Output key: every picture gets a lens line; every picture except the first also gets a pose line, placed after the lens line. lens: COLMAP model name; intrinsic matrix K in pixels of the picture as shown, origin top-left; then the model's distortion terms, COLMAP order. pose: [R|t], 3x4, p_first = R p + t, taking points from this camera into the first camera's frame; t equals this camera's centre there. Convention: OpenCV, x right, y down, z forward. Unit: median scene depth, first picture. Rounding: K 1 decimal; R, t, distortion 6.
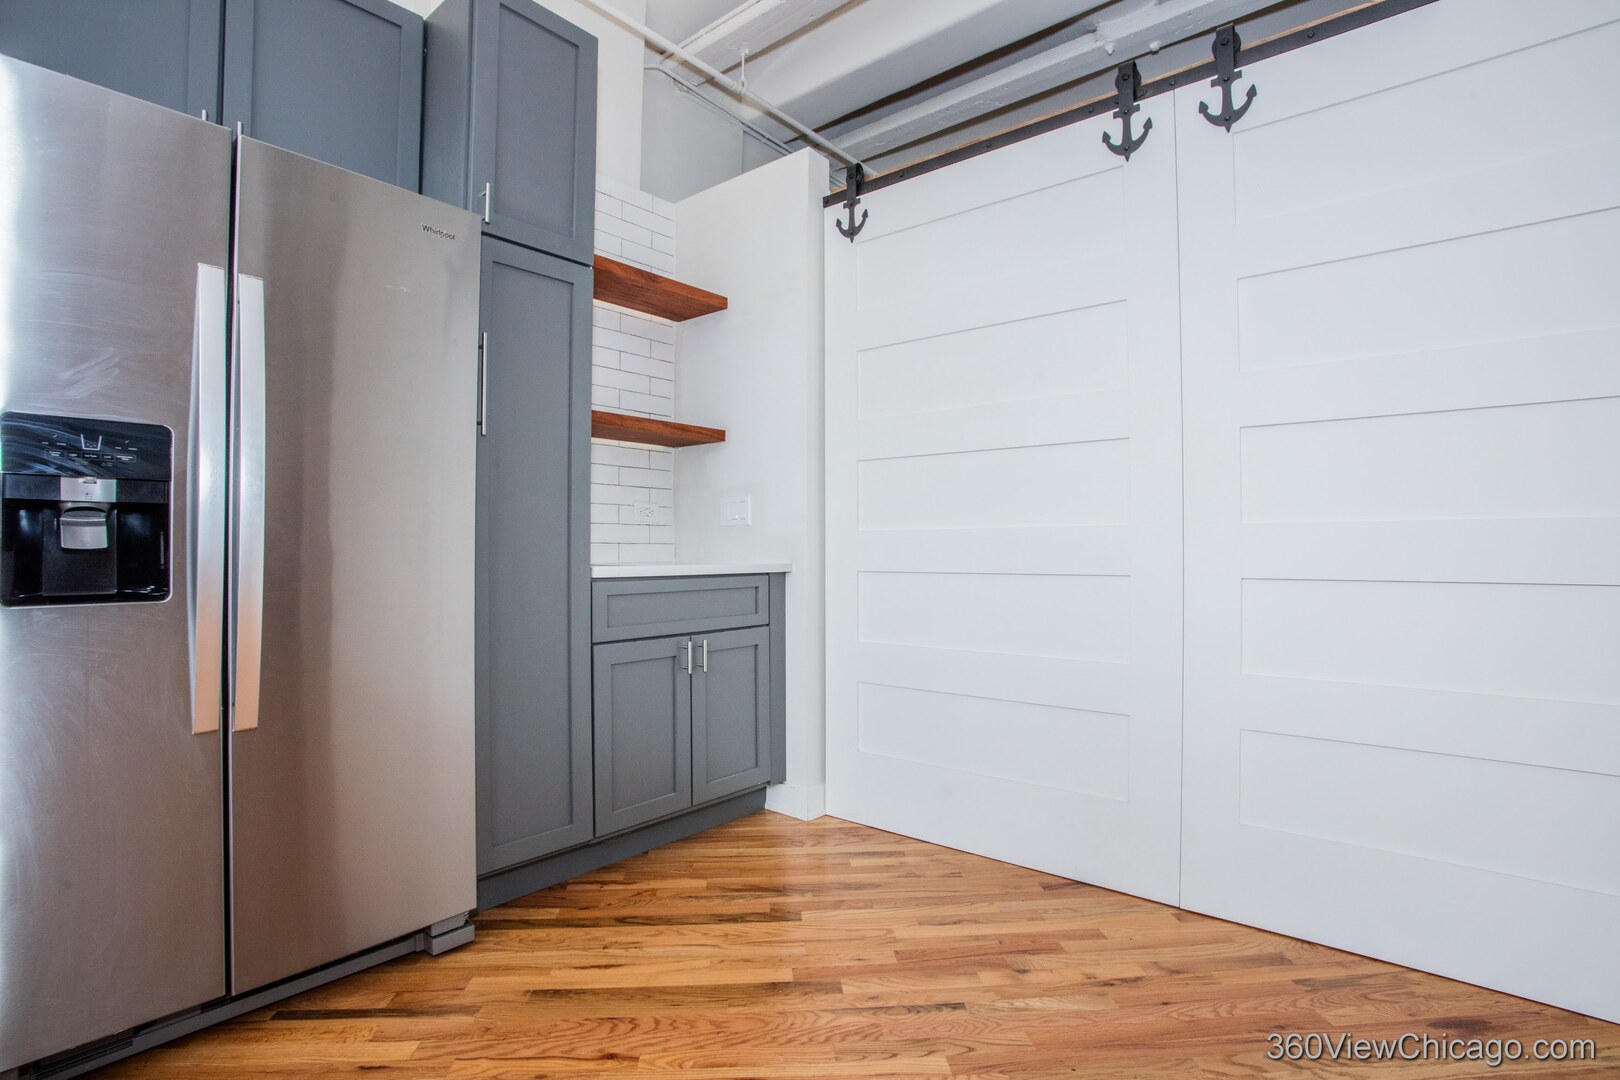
lens RADIAL K [[789.9, 0, 812.0], [0, 789.9, 541.4], [0, 0, 1]] dist [-0.082718, 0.040459]
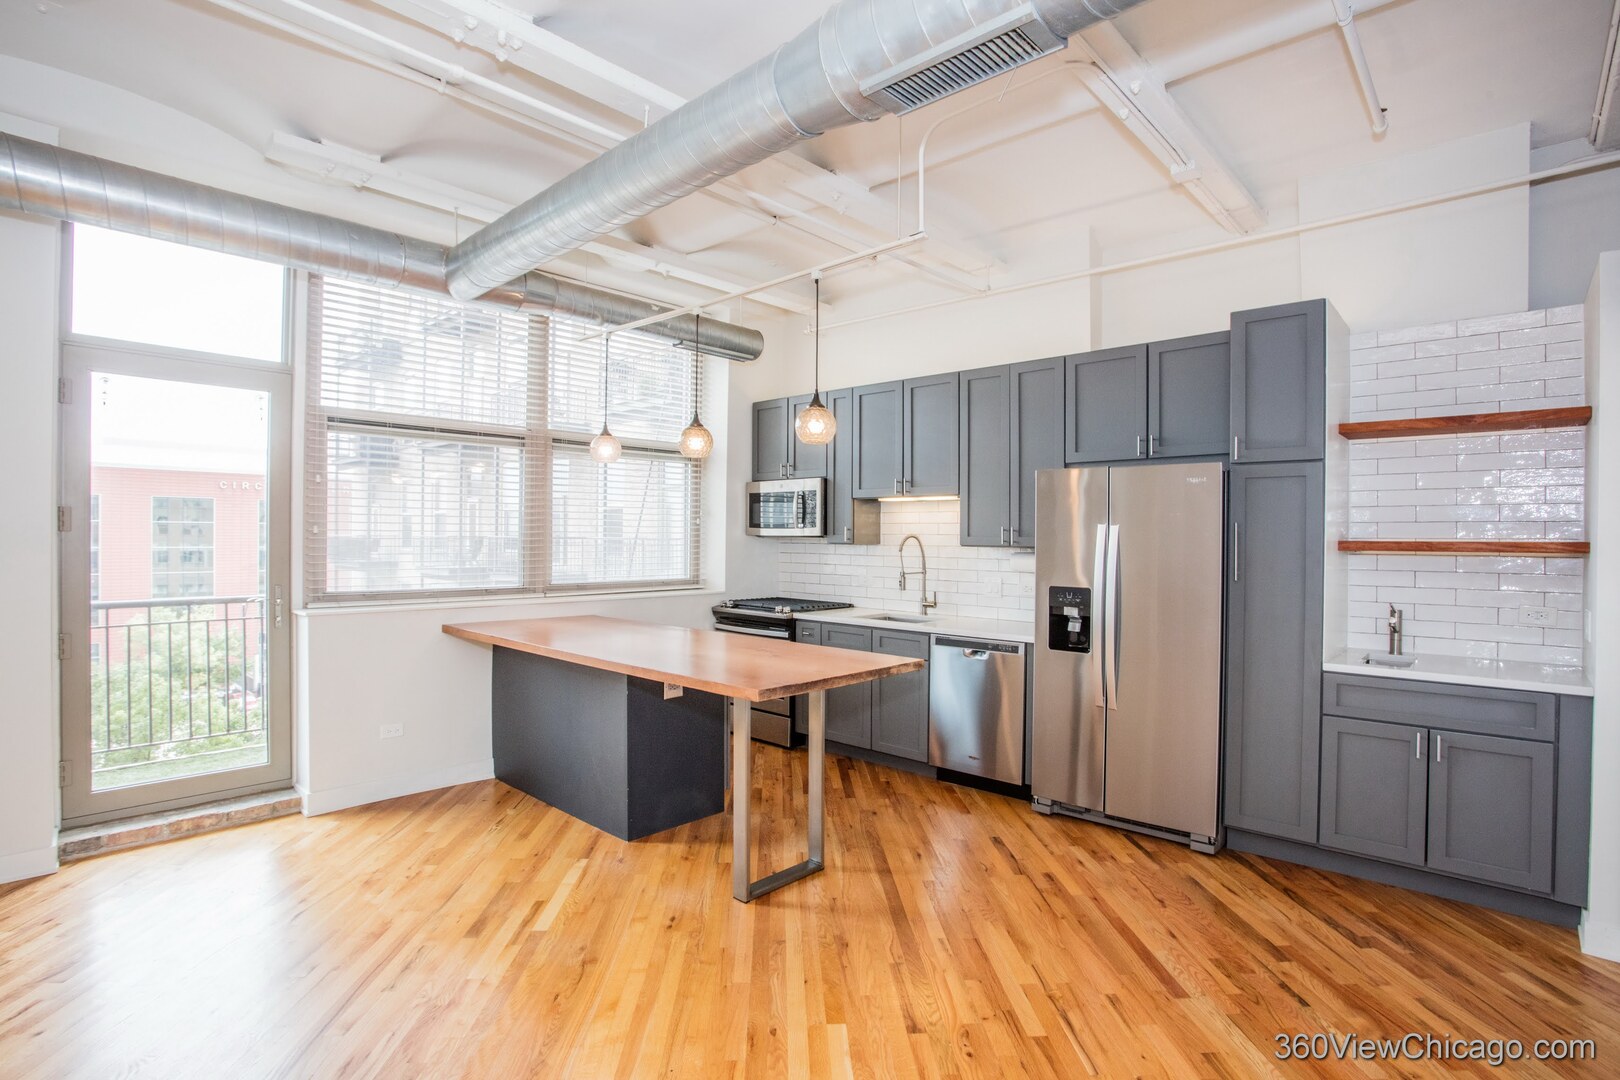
lens RADIAL K [[799.3, 0, 810.0], [0, 799.3, 540.0], [0, 0, 1]] dist [-0.084828, 0.037662]
pose [[-0.047131, 0.001793, -0.998887, 1.293765], [0.004767, 0.999987, 0.001570, -0.217367], [0.998877, -0.004688, -0.047139, 0.103814]]
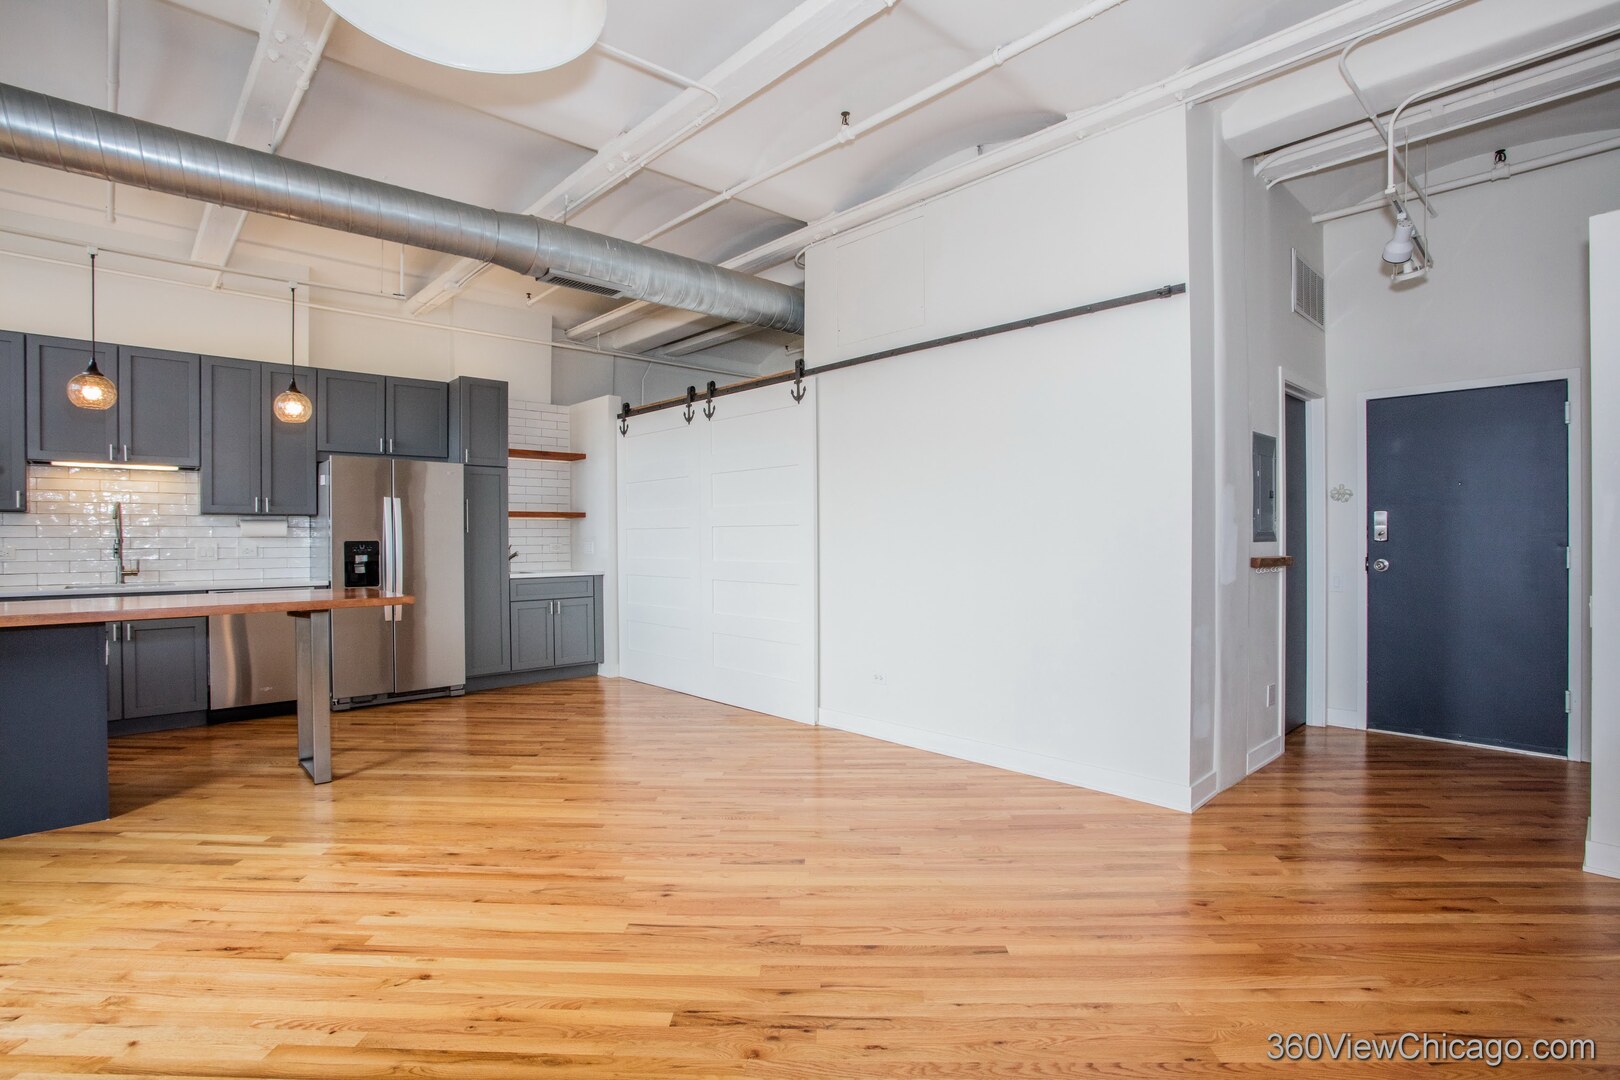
lens RADIAL K [[789.9, 0, 812.0], [0, 789.9, 541.4], [0, 0, 1]] dist [-0.082718, 0.040459]
pose [[0.992444, -0.005931, -0.122552, 1.200127], [0.008129, 0.999815, 0.017445, -0.132624], [0.122426, -0.018309, 0.992309, -1.731644]]
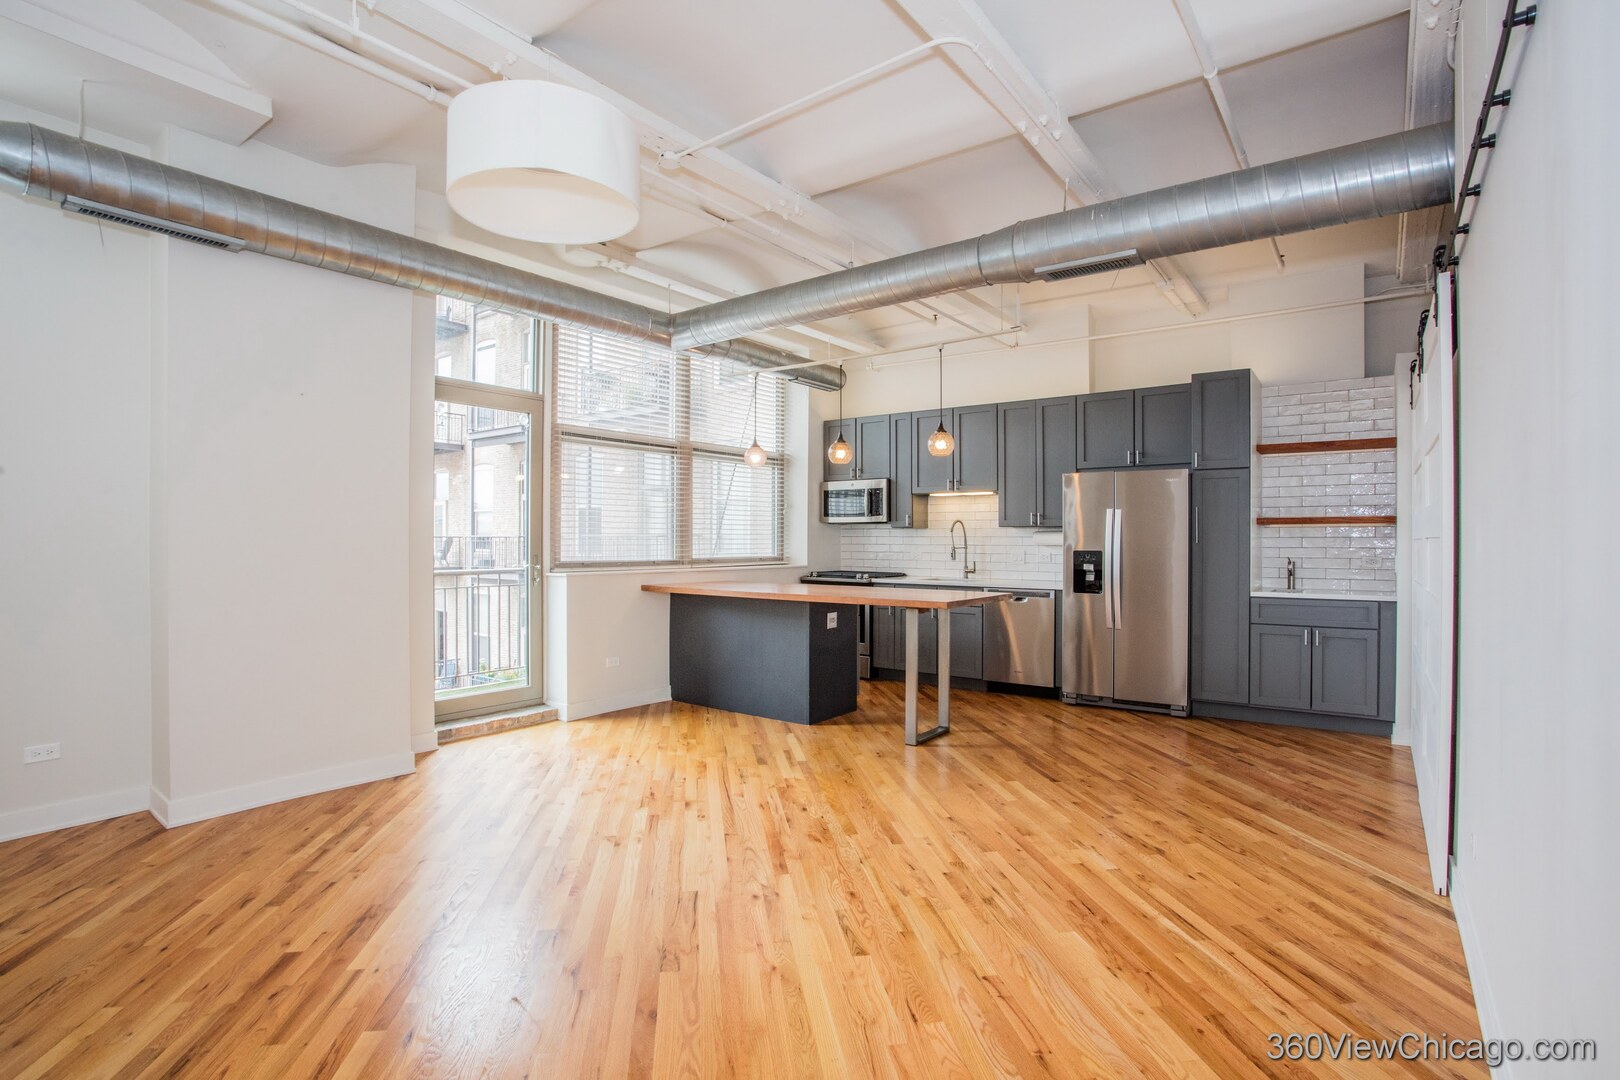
lens RADIAL K [[789.9, 0, 812.0], [0, 789.9, 541.4], [0, 0, 1]] dist [-0.082718, 0.040459]
pose [[0.059509, 0.000233, -0.998228, 2.125283], [0.010915, 0.999940, 0.000884, -0.147313], [0.998168, -0.010948, 0.059503, -0.519382]]
